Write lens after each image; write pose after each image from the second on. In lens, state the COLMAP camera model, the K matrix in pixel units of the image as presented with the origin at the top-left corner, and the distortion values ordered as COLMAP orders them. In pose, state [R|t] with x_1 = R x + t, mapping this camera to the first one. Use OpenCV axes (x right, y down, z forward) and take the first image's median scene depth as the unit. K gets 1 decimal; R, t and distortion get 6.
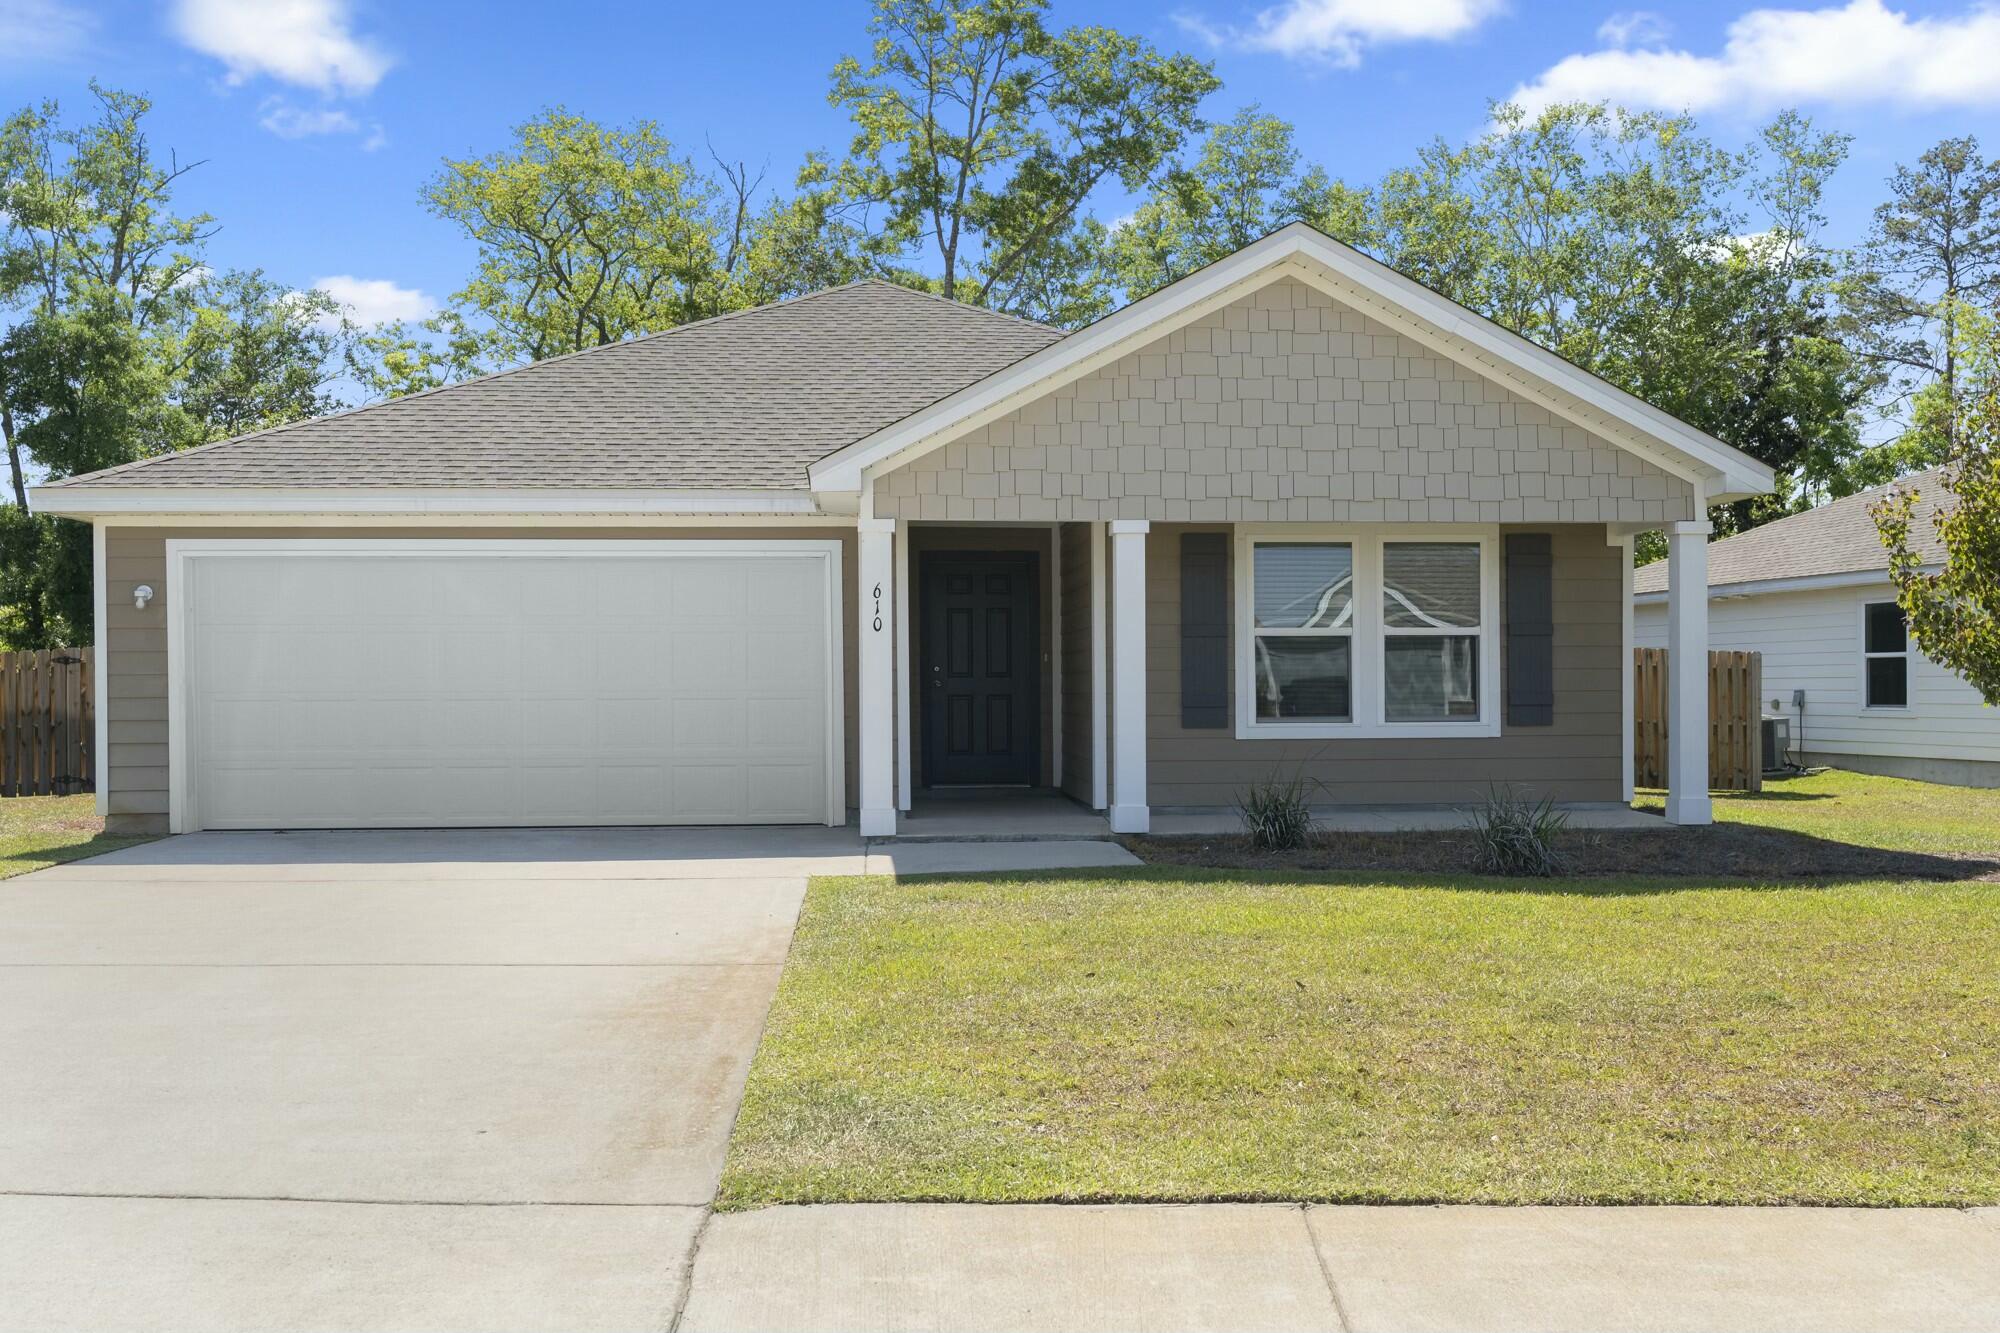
lens RADIAL K [[1708.4, 0, 997.6], [0, 1708.4, 669.5], [0, 0, 1]] dist [-0.000780, 0.001762]
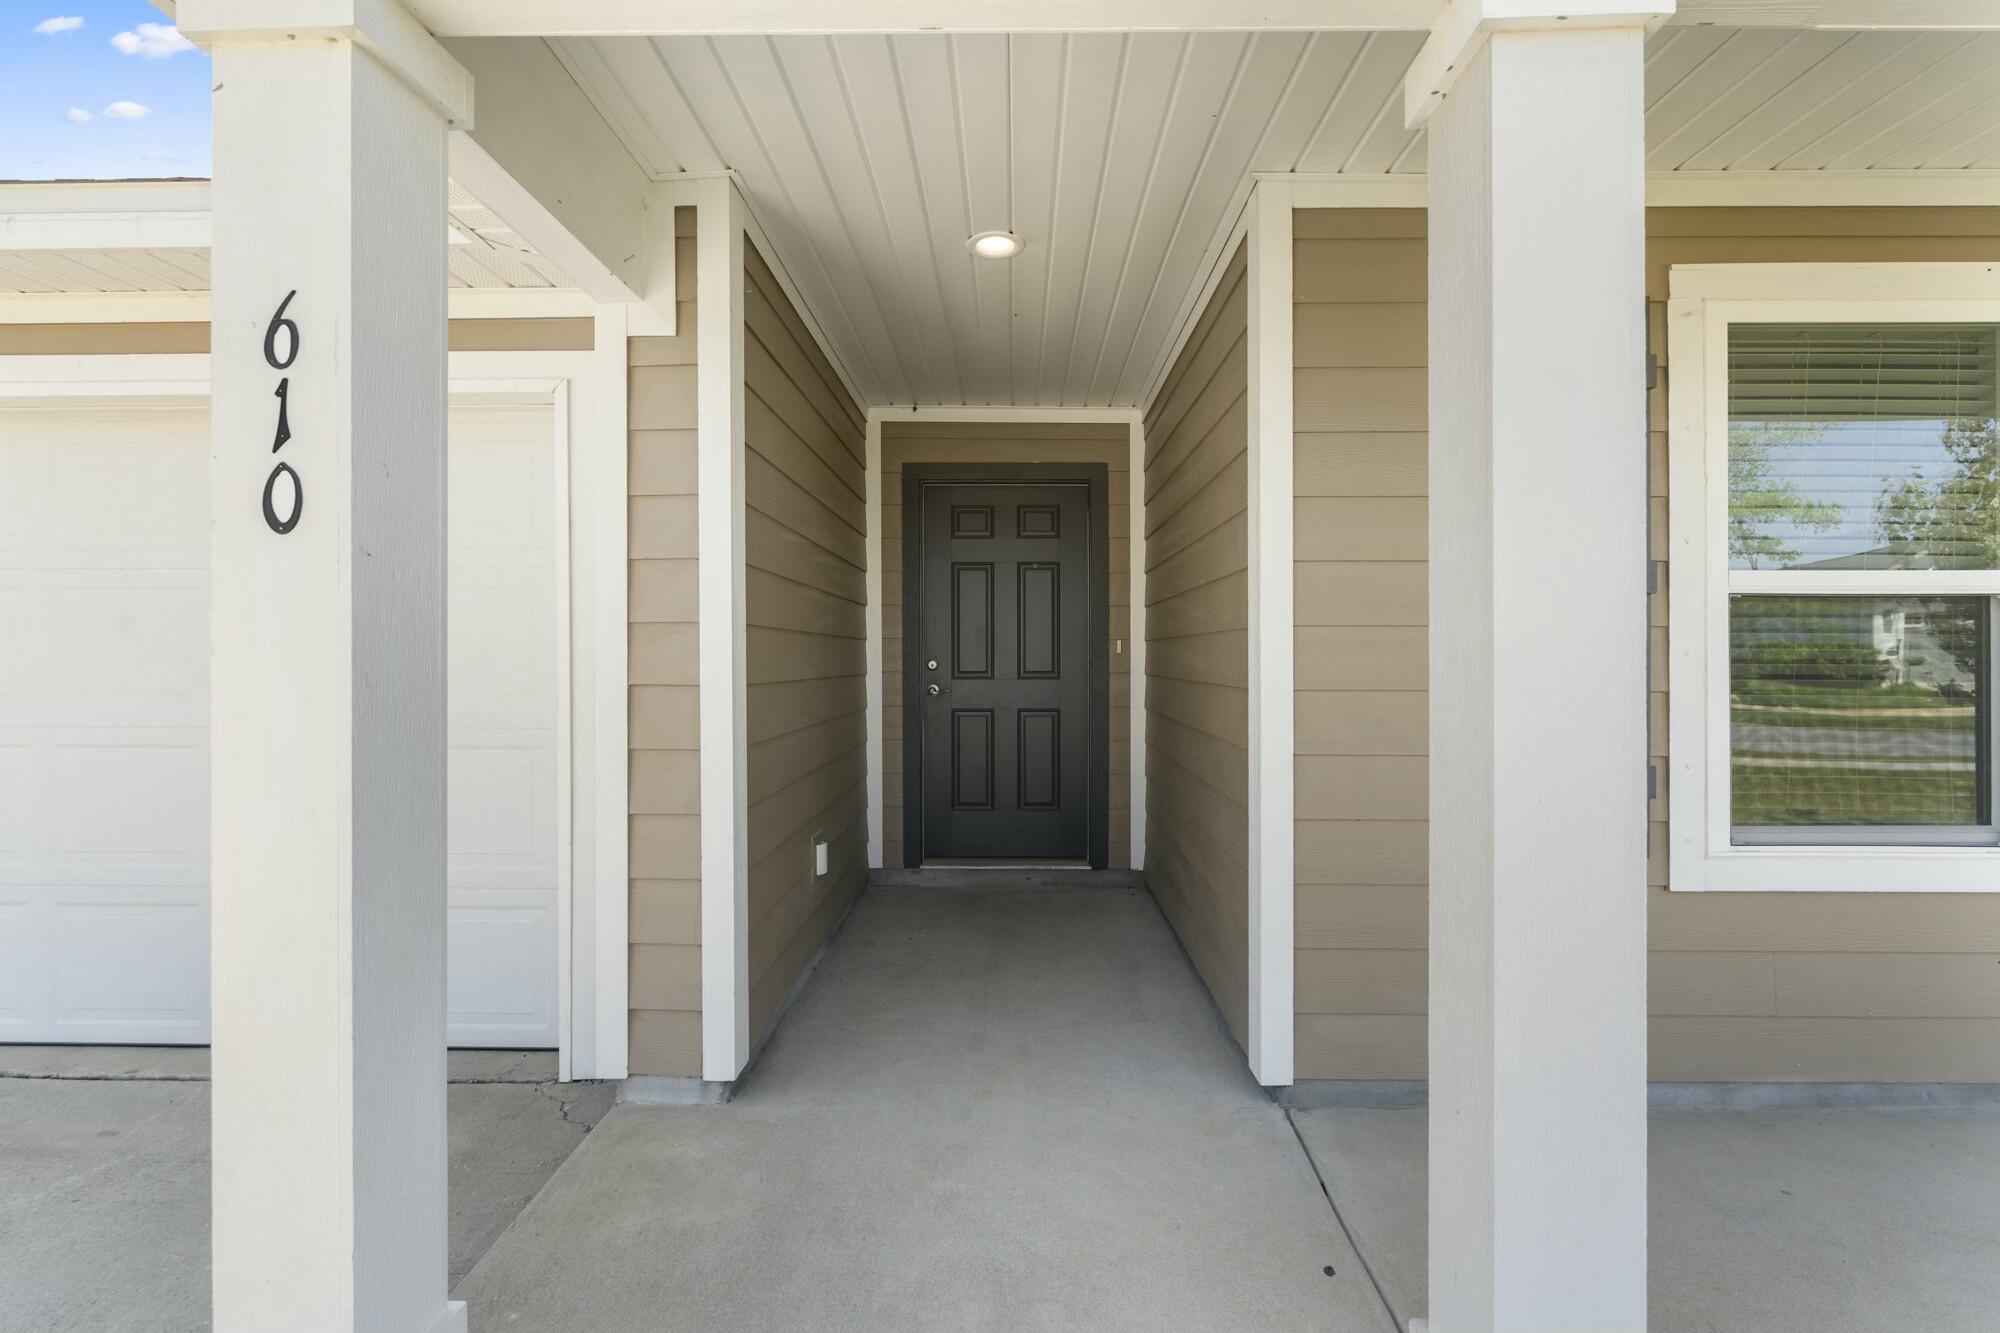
lens RADIAL K [[886.3, 0, 998.5], [0, 886.3, 661.2], [0, 0, 1]] dist [-0.004085, 0.000120]
pose [[0.995175, 0.004411, -0.098014, 0.017074], [-0.003627, 0.999960, 0.008168, -0.004120], [0.098046, -0.007773, 0.995152, 0.694624]]
